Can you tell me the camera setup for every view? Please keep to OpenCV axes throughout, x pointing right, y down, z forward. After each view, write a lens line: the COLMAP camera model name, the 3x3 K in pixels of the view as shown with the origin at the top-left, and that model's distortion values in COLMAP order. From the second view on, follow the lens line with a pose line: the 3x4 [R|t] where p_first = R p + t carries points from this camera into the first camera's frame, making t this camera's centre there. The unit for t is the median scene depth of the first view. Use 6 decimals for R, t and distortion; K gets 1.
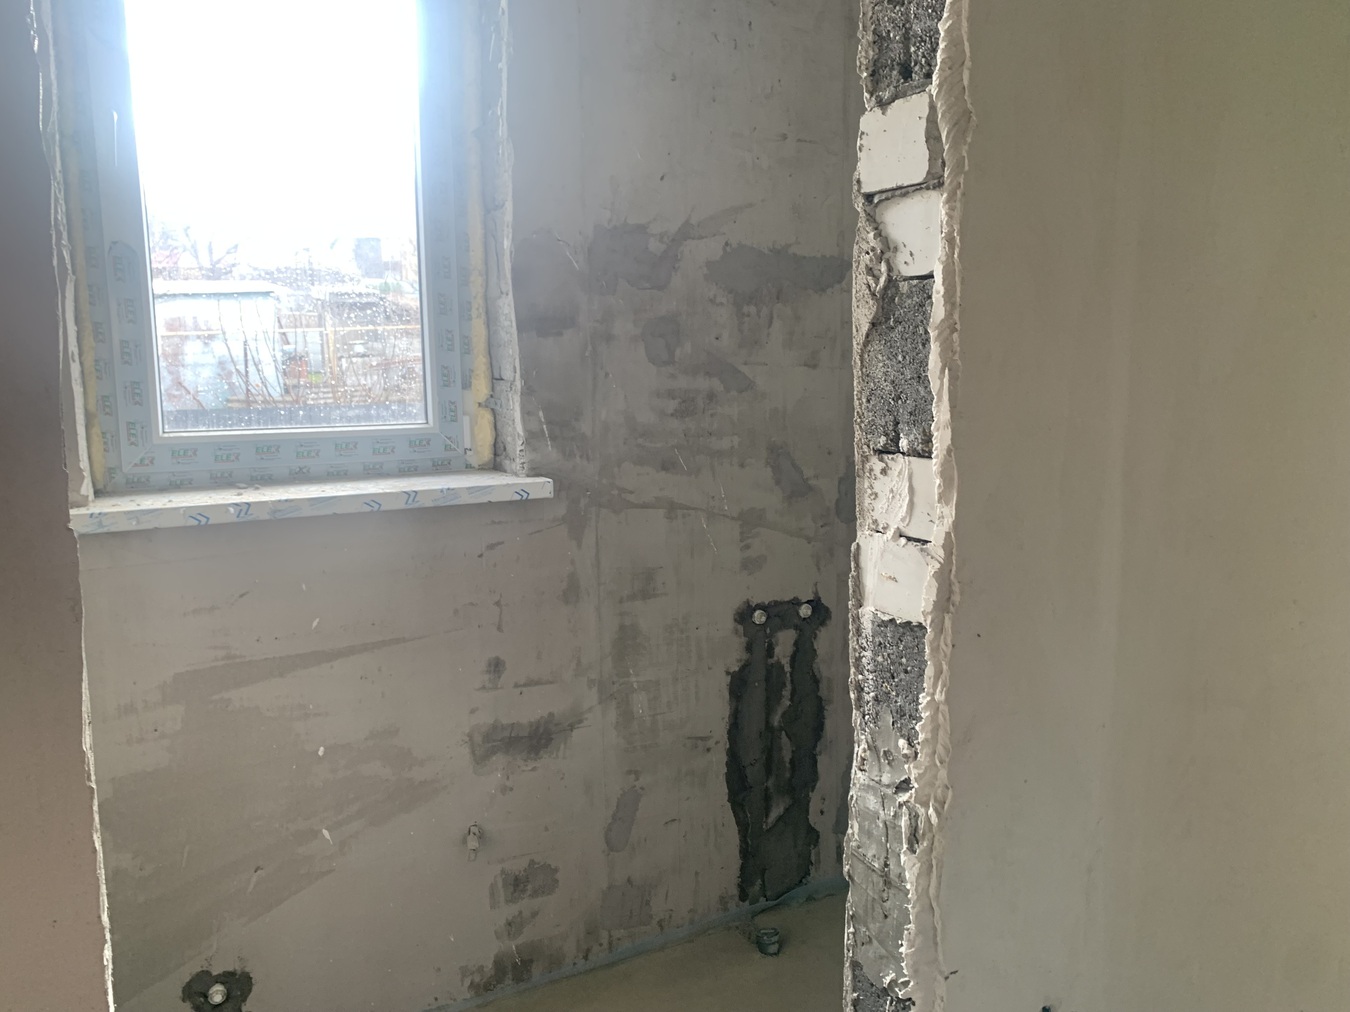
lens RADIAL K [[1025.8, 0, 682.1], [0, 1025.8, 494.5], [0, 0, 1]] dist [0.053098, -0.057971]
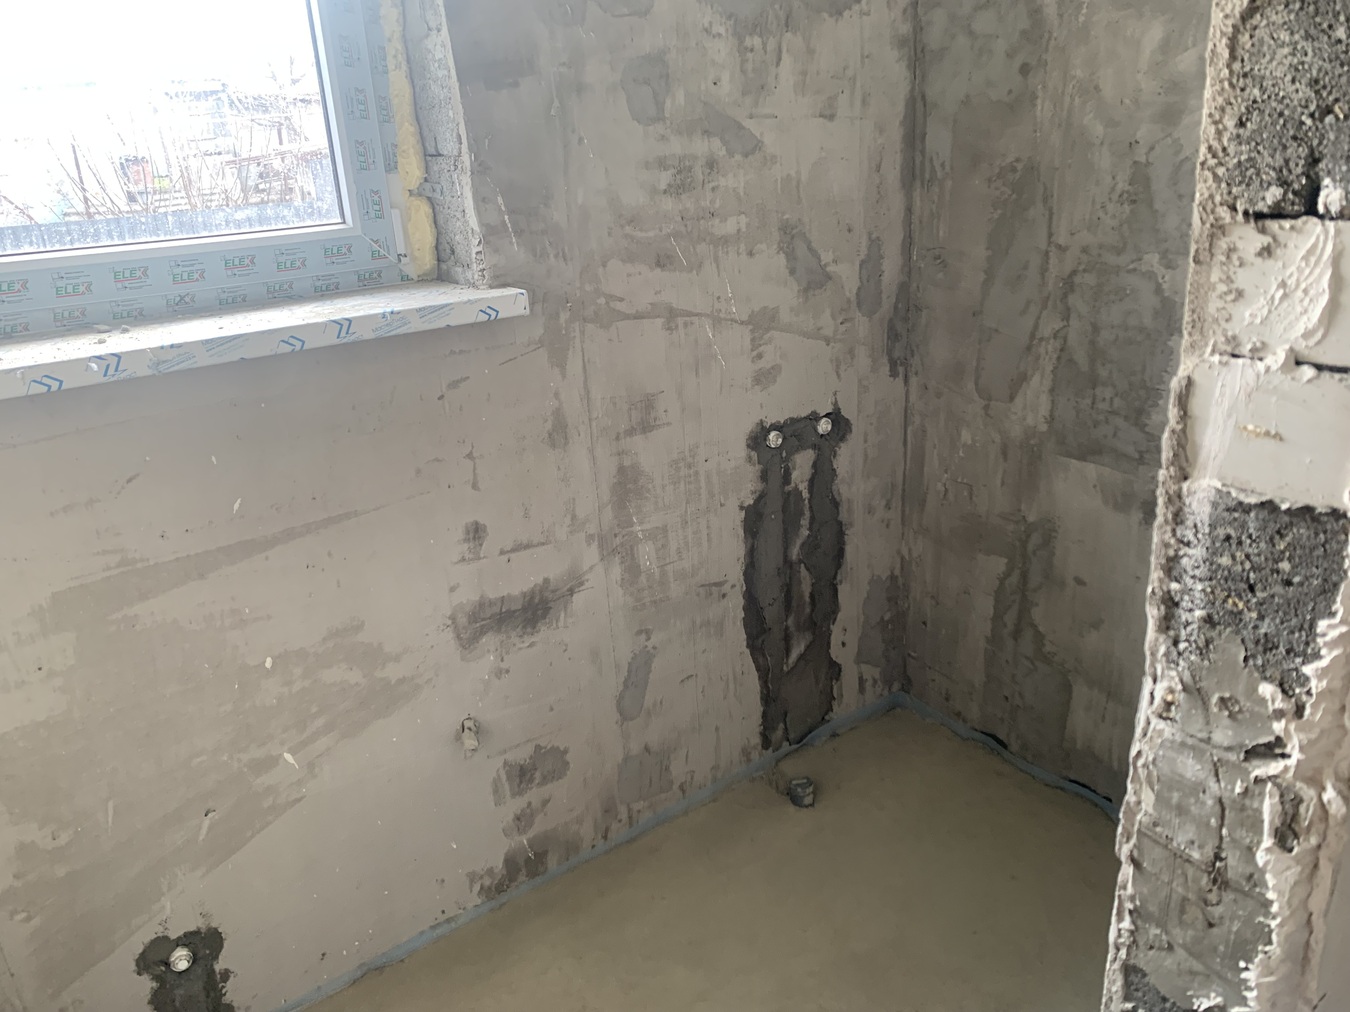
lens RADIAL K [[1025.8, 0, 675.0], [0, 1025.8, 483.7], [0, 0, 1]] dist [0.053098, -0.057971]
pose [[0.992724, -0.084961, 0.085323, -0.093243], [0.066988, 0.978519, 0.194971, -0.014820], [-0.100055, -0.187837, 0.977091, 0.217146]]
